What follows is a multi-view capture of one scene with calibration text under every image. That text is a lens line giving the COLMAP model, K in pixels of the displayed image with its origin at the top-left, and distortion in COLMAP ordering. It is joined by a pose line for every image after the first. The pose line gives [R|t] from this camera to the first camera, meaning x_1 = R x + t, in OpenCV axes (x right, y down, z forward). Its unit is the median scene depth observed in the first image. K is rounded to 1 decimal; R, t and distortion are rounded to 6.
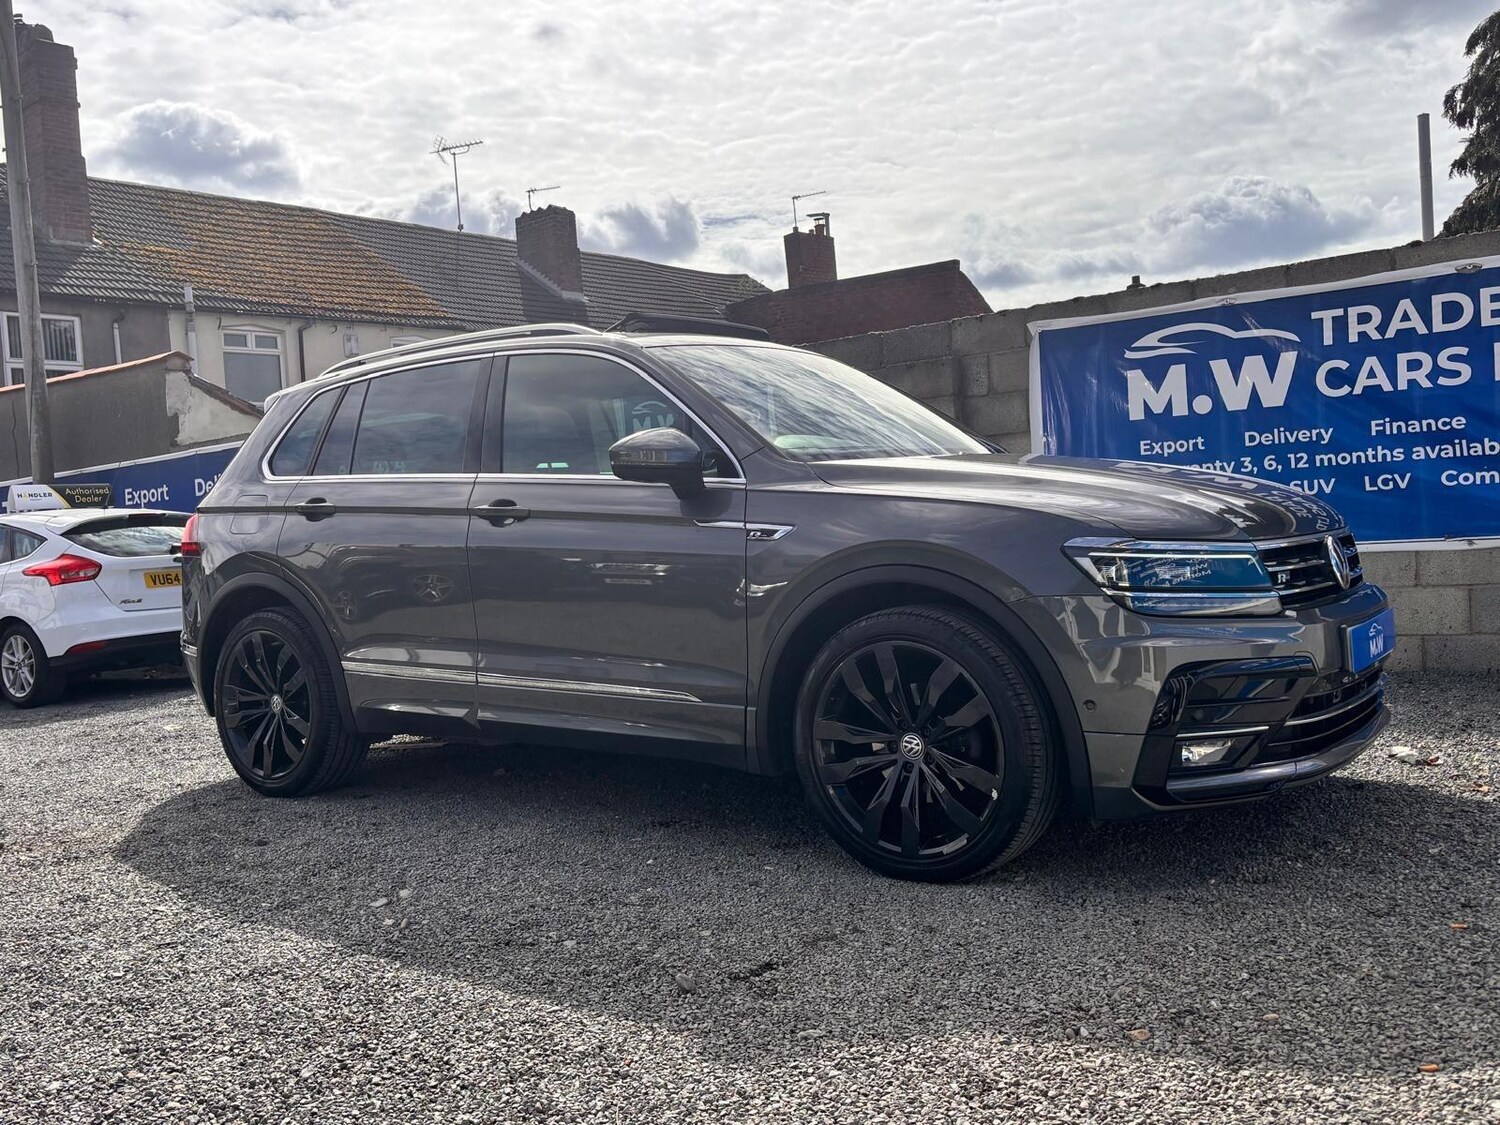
lens RADIAL K [[1358.7, 0, 750.0], [0, 1358.7, 562.5], [0, 0, 1]] dist [0.015917, 0.011354]
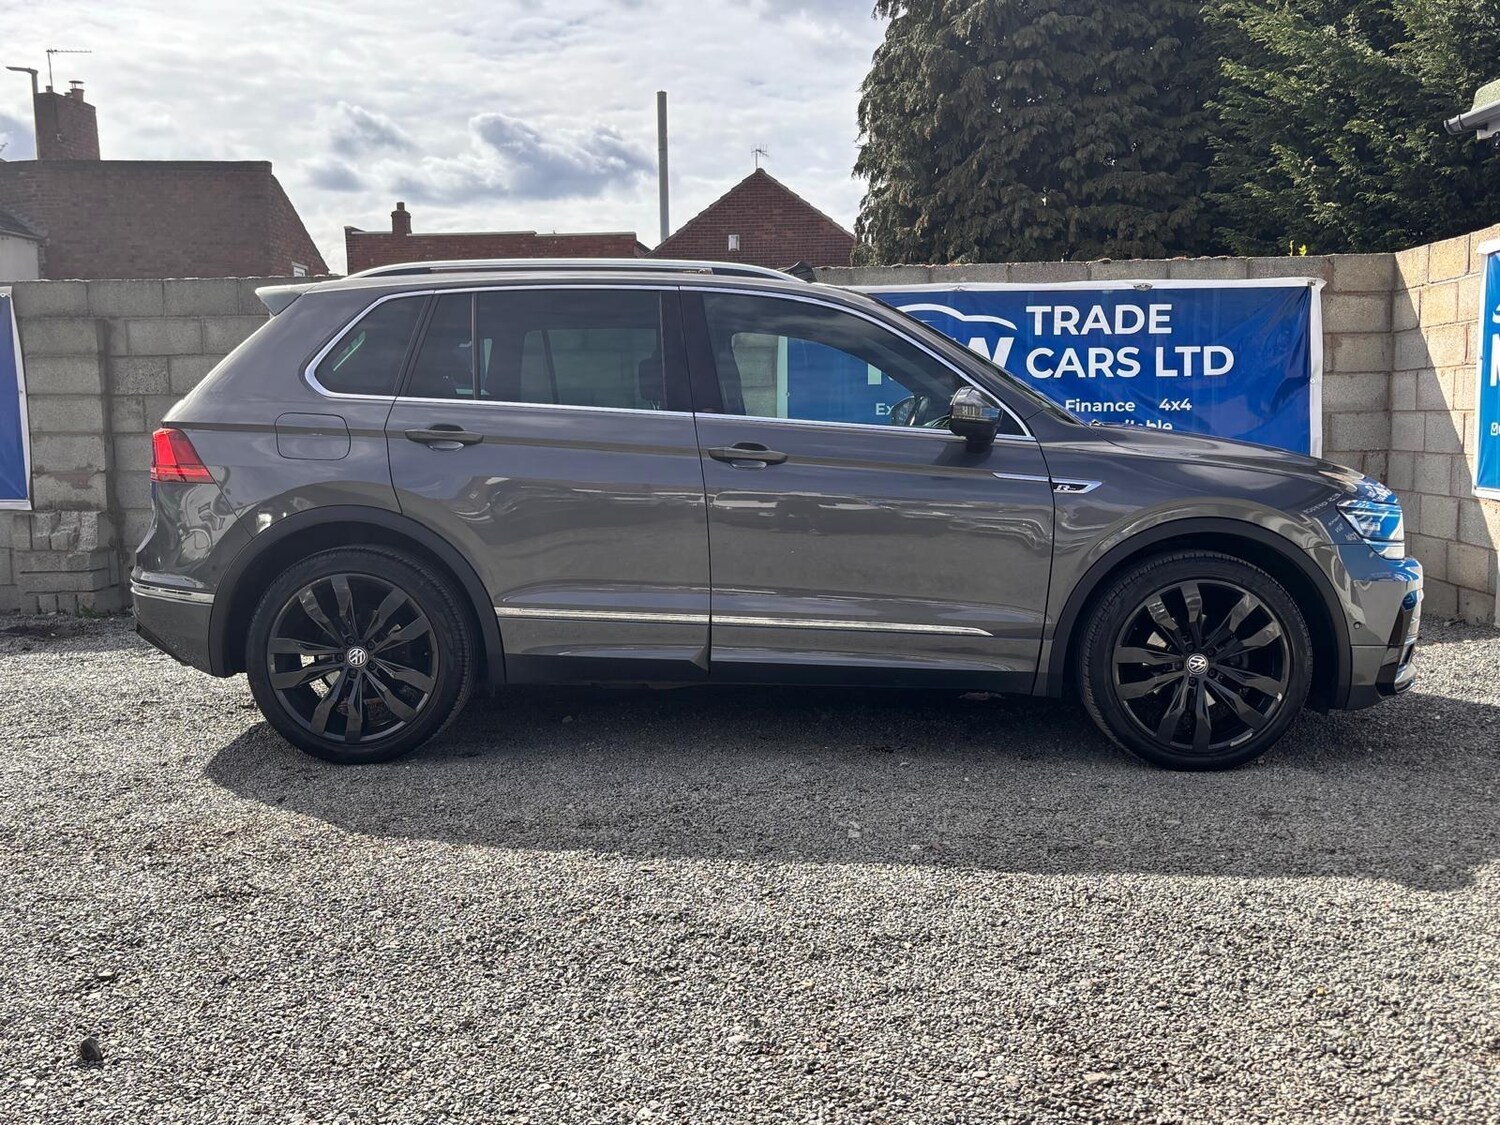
lens RADIAL K [[1379.3, 0, 766.3], [0, 1379.3, 588.2], [0, 0, 1]] dist [0.044663, -0.036772]
pose [[0.822039, -0.013070, 0.569282, -0.506117], [-0.025574, 0.997880, 0.059840, 0.000134], [-0.568857, -0.063749, 0.819962, 0.104541]]
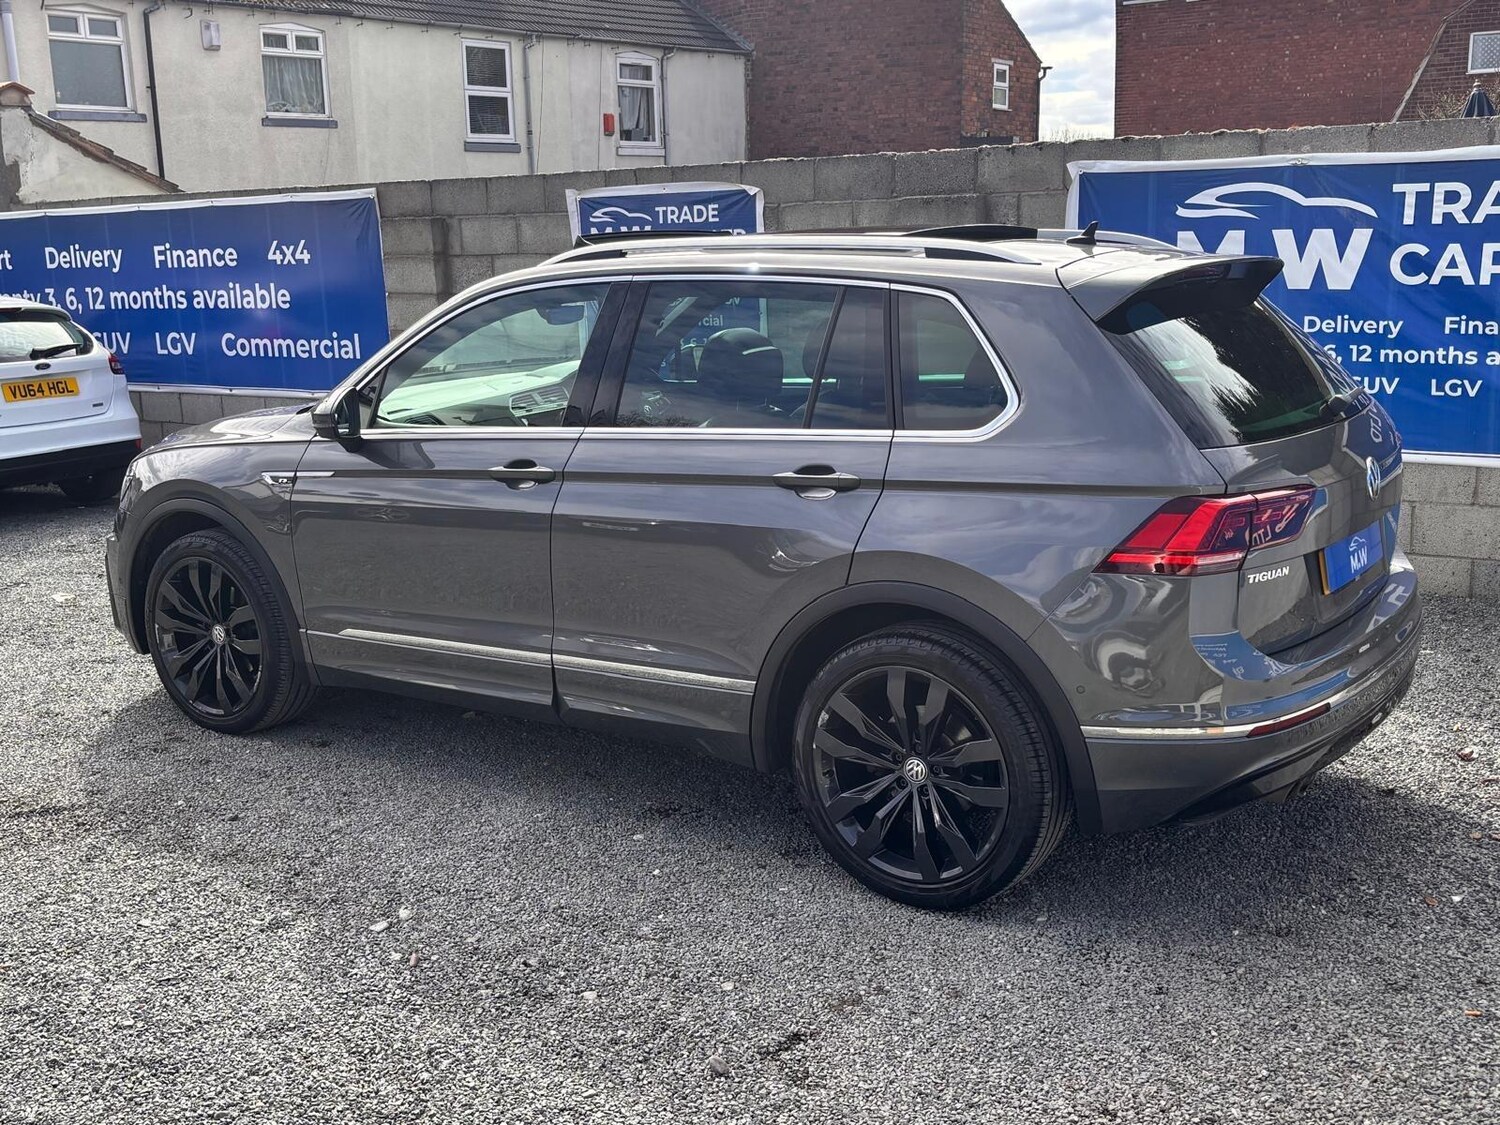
lens RADIAL K [[1625.4, 0, 765.6], [0, 1625.4, 586.3], [0, 0, 1]] dist [0.025111, -0.022604]
pose [[0.998189, 0.027593, 0.053450, -0.037616], [-0.037129, 0.981739, 0.186575, -0.115084], [-0.047325, -0.188222, 0.980986, -0.051552]]
